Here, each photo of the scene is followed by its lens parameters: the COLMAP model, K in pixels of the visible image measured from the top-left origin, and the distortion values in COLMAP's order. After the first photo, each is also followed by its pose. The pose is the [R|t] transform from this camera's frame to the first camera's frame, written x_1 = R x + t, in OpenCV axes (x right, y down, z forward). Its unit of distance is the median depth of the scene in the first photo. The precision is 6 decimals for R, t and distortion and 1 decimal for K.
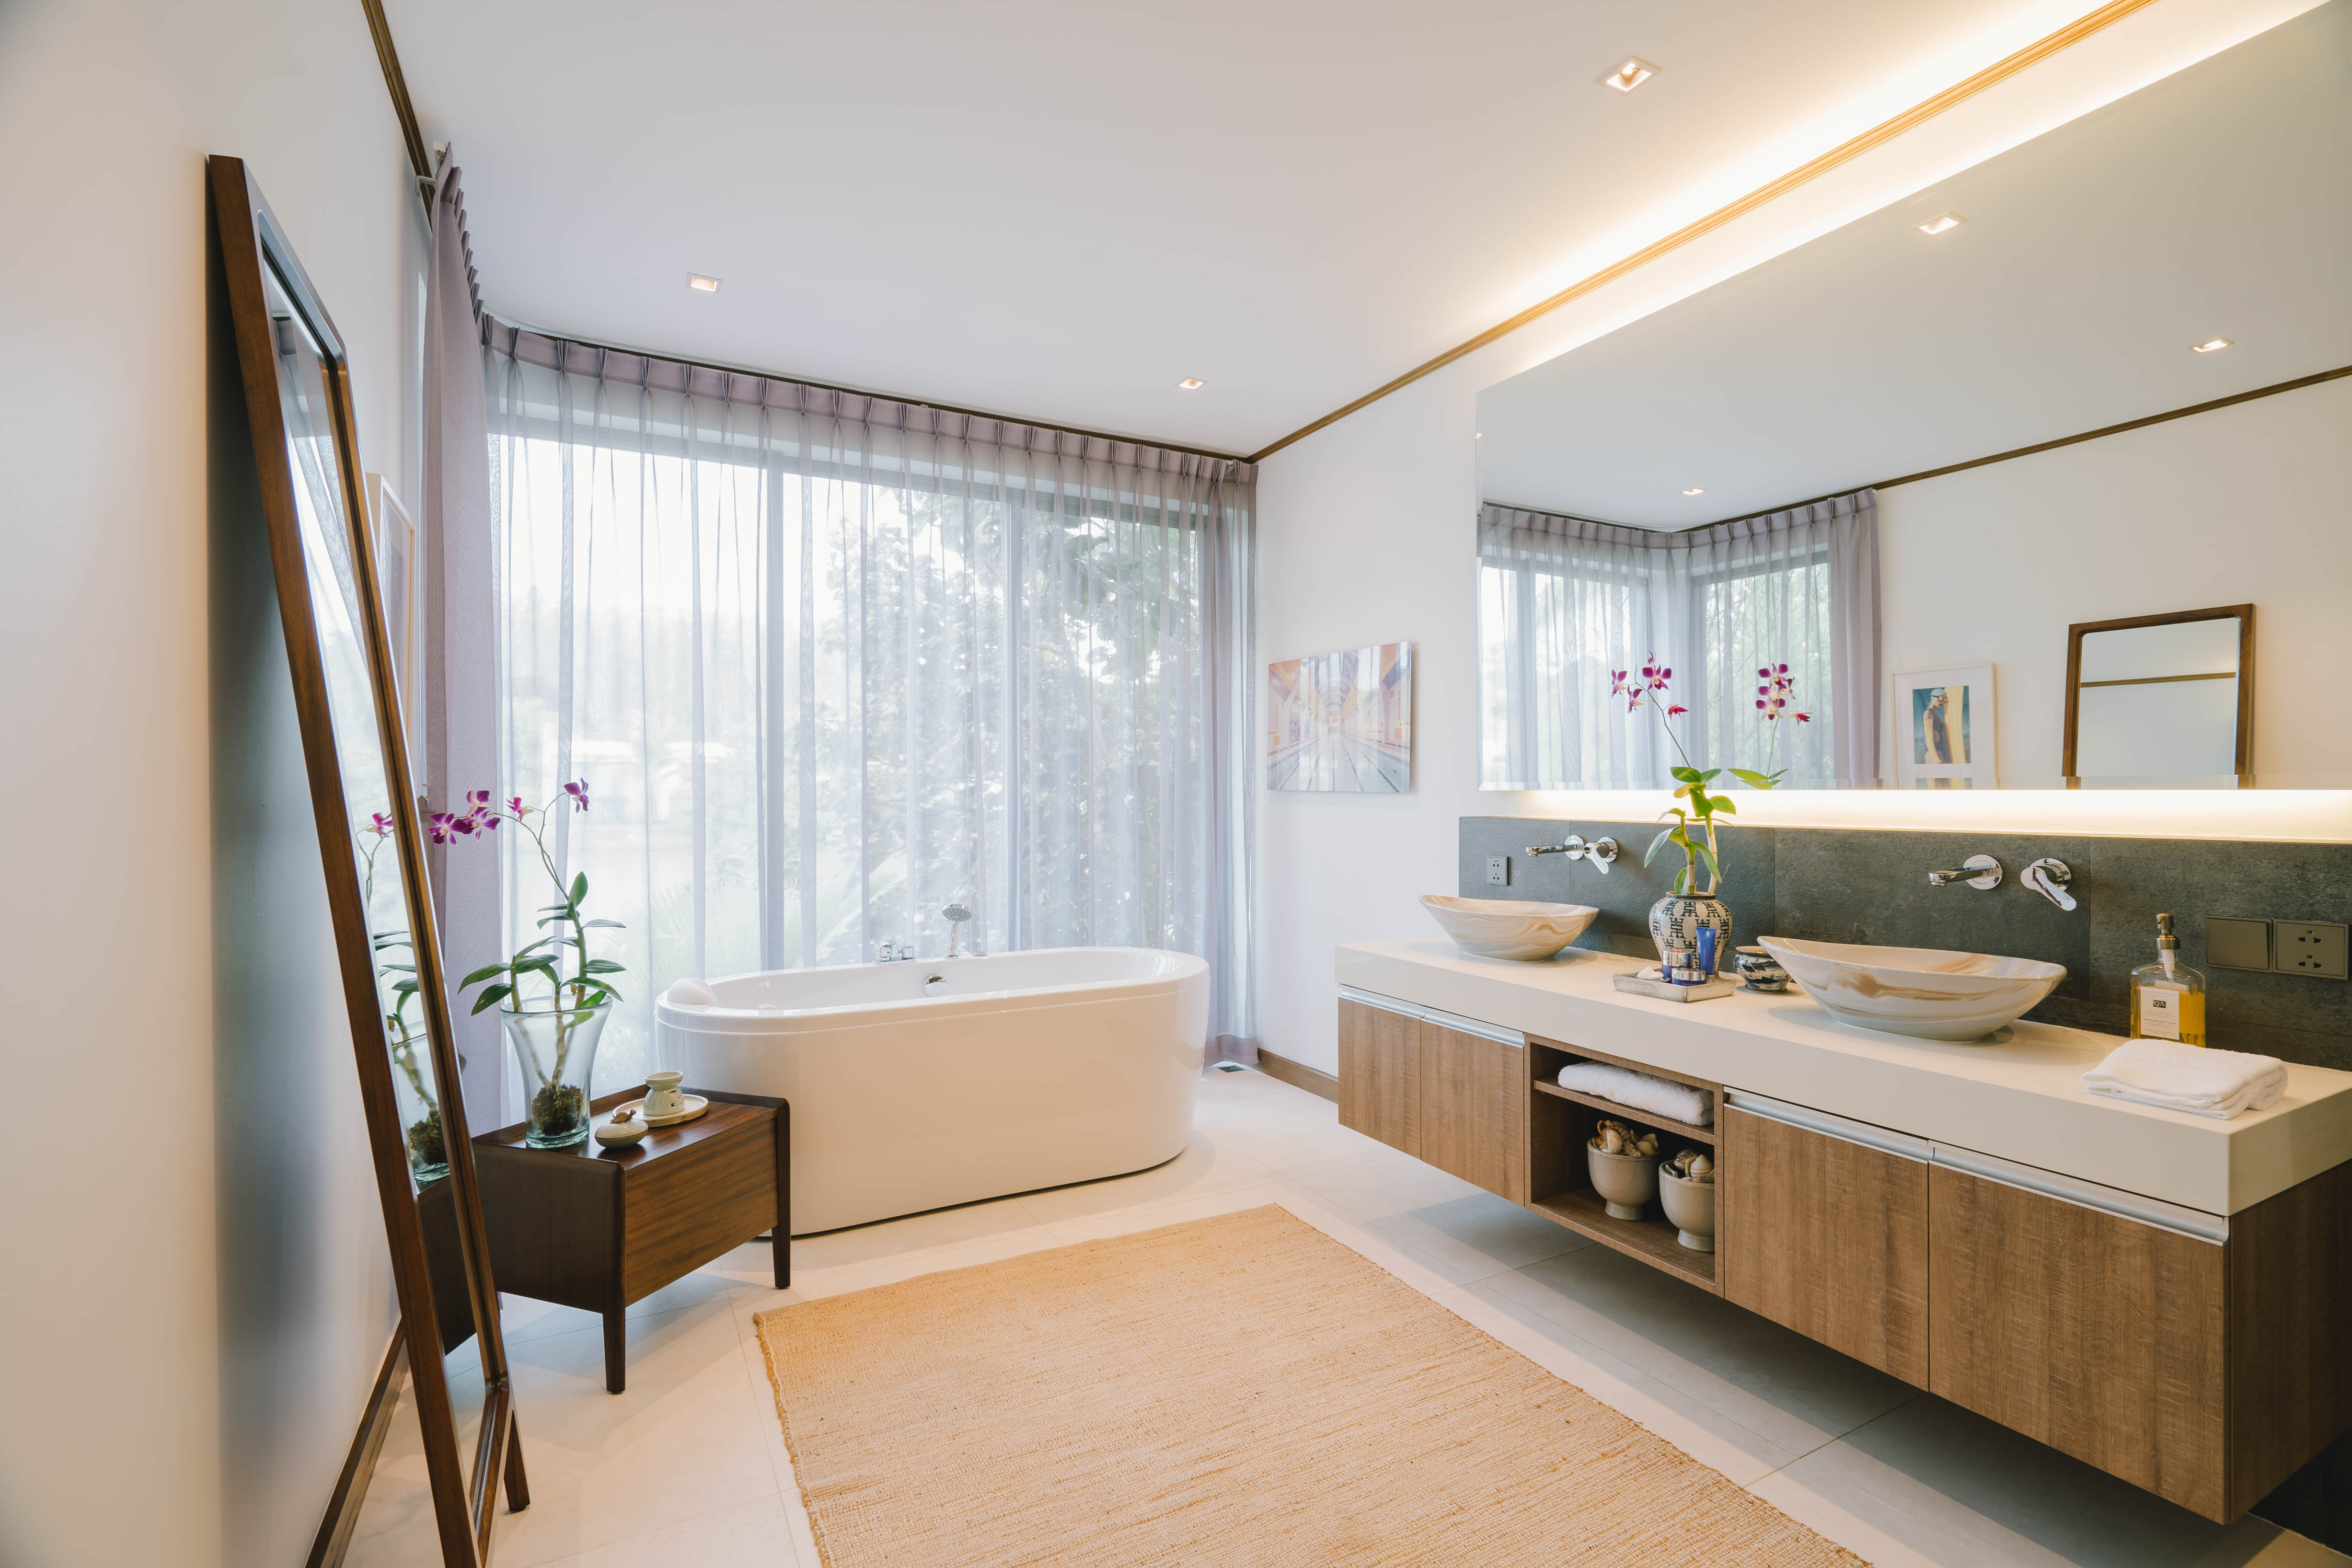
lens RADIAL K [[1071.5, 0, 1176.0], [0, 1071.5, 784.0], [0, 0, 1]] dist [0.001356, -0.000069]
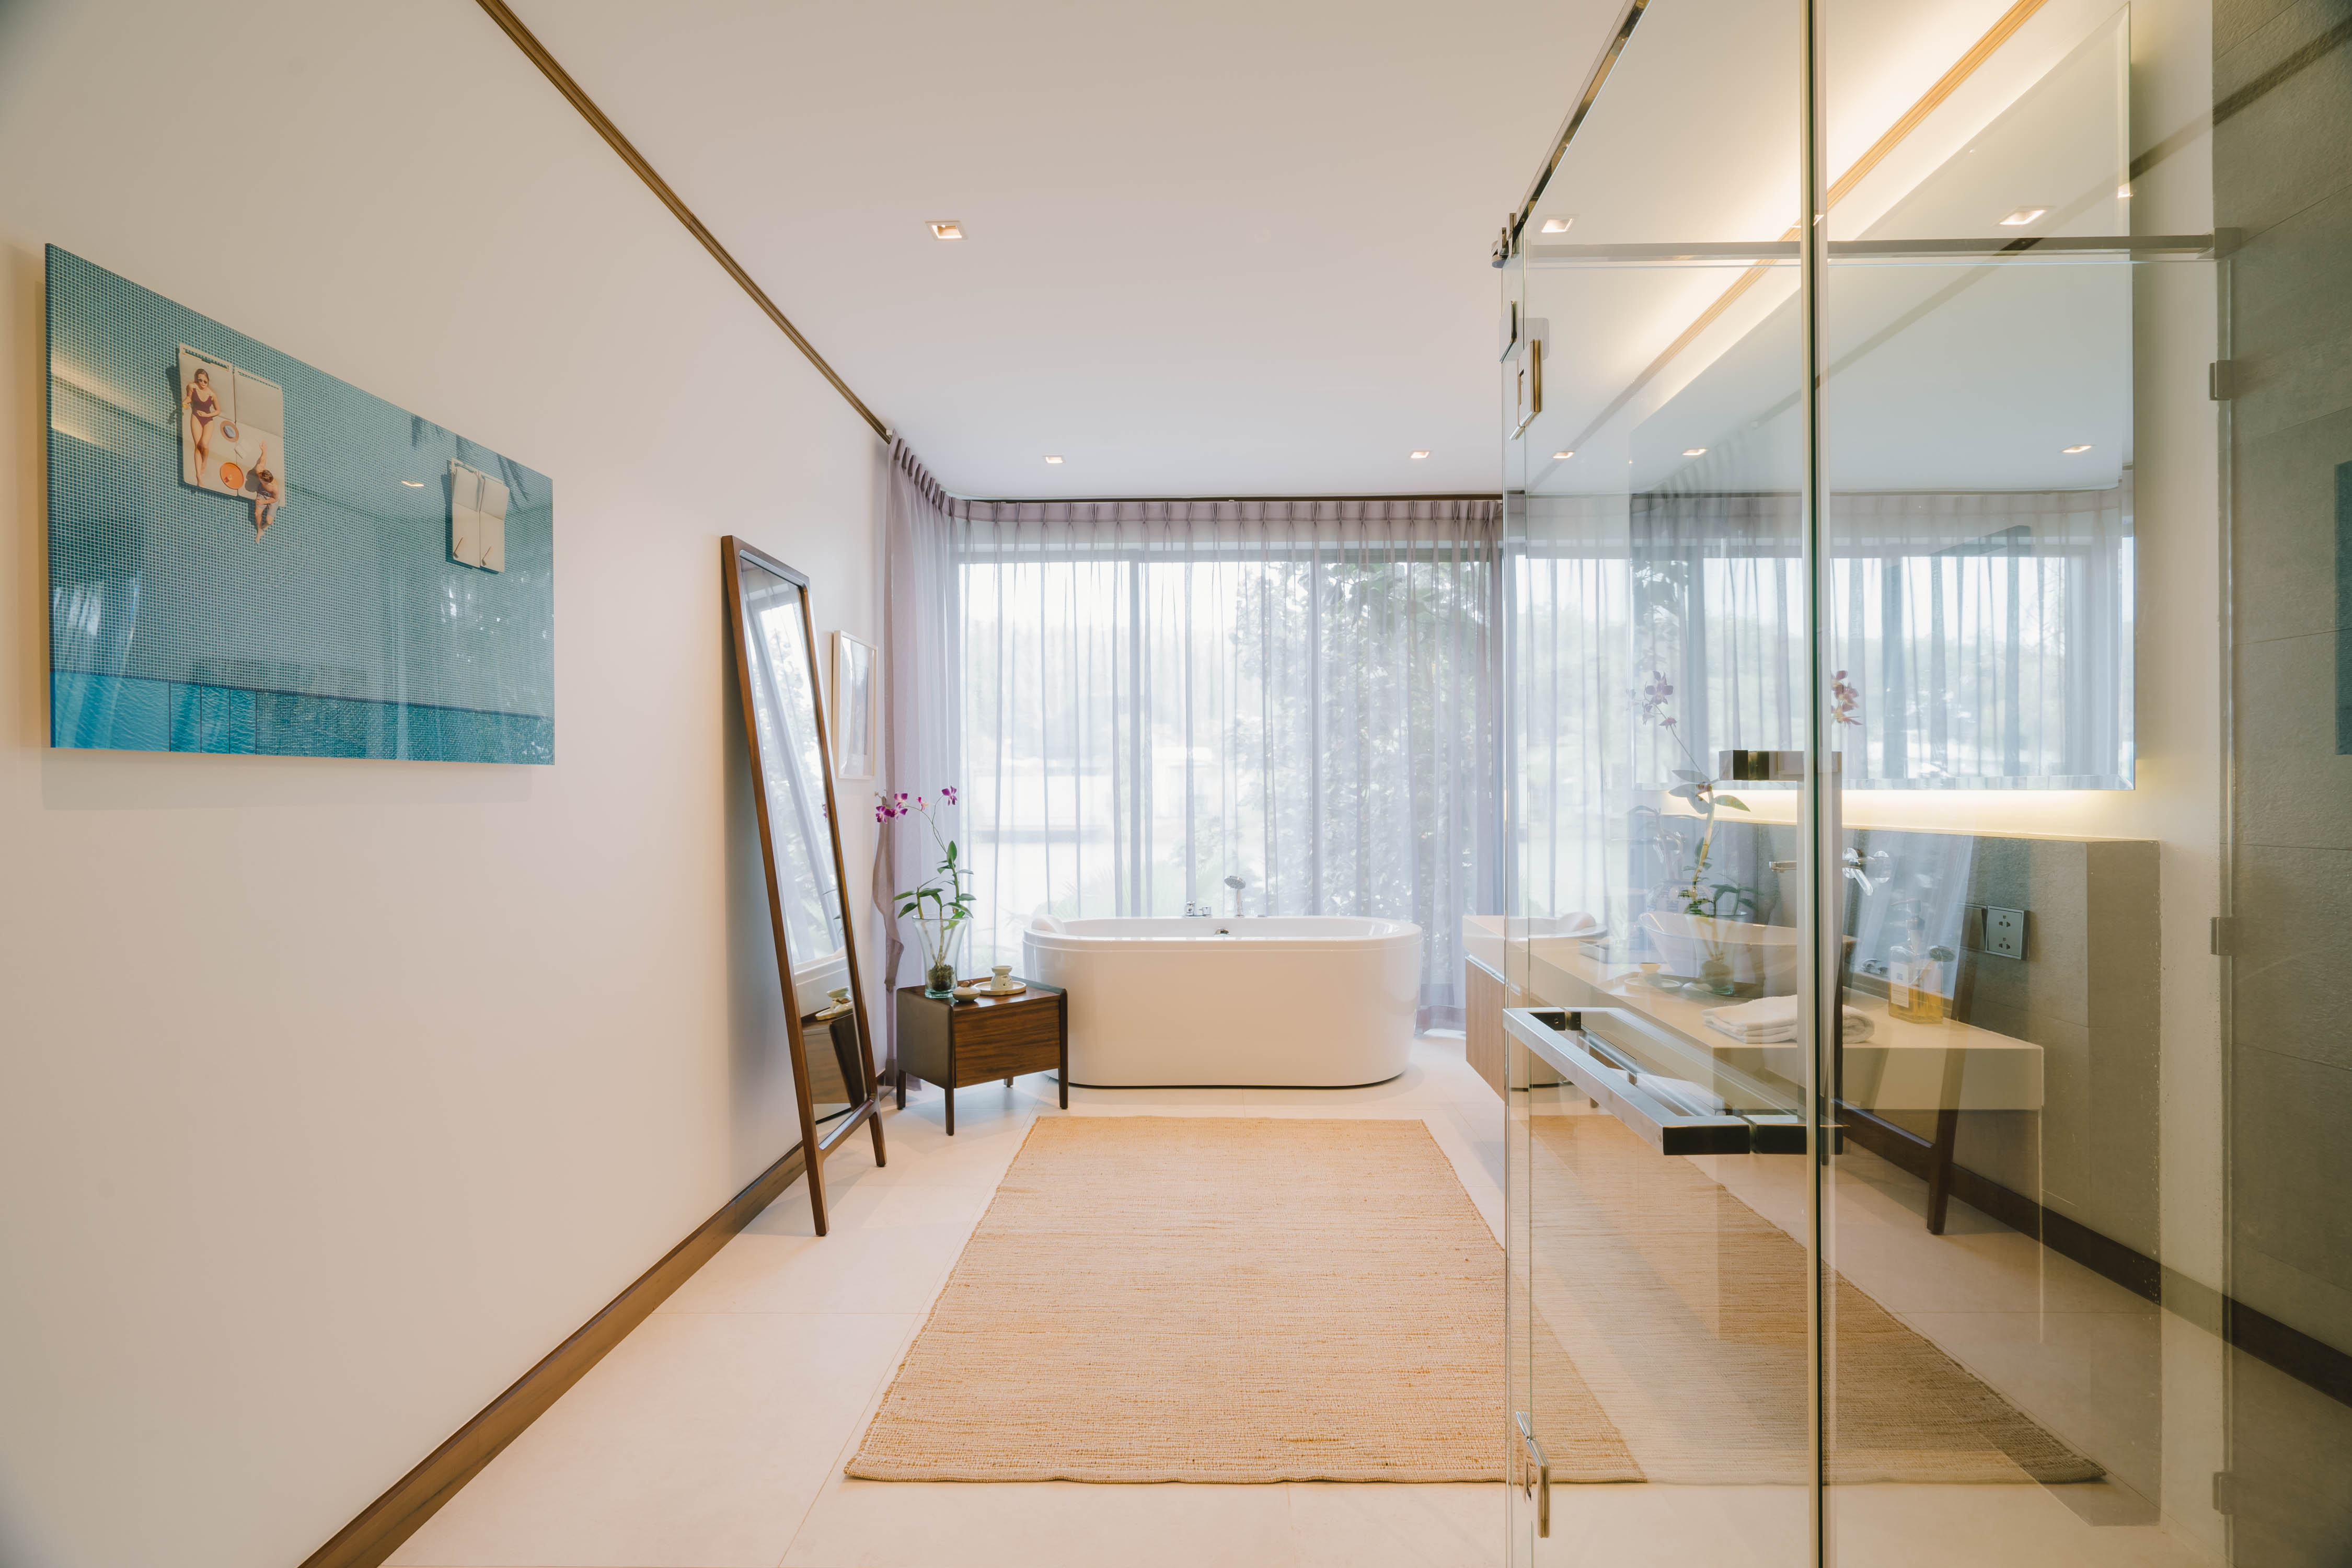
lens RADIAL K [[1071.5, 0, 1176.0], [0, 1071.5, 784.0], [0, 0, 1]] dist [0.001356, -0.000069]
pose [[0.861635, -0.005621, -0.507498, 0.557876], [0.006689, 0.999978, 0.000281, -0.005501], [0.507485, -0.003637, 0.861653, -0.262121]]
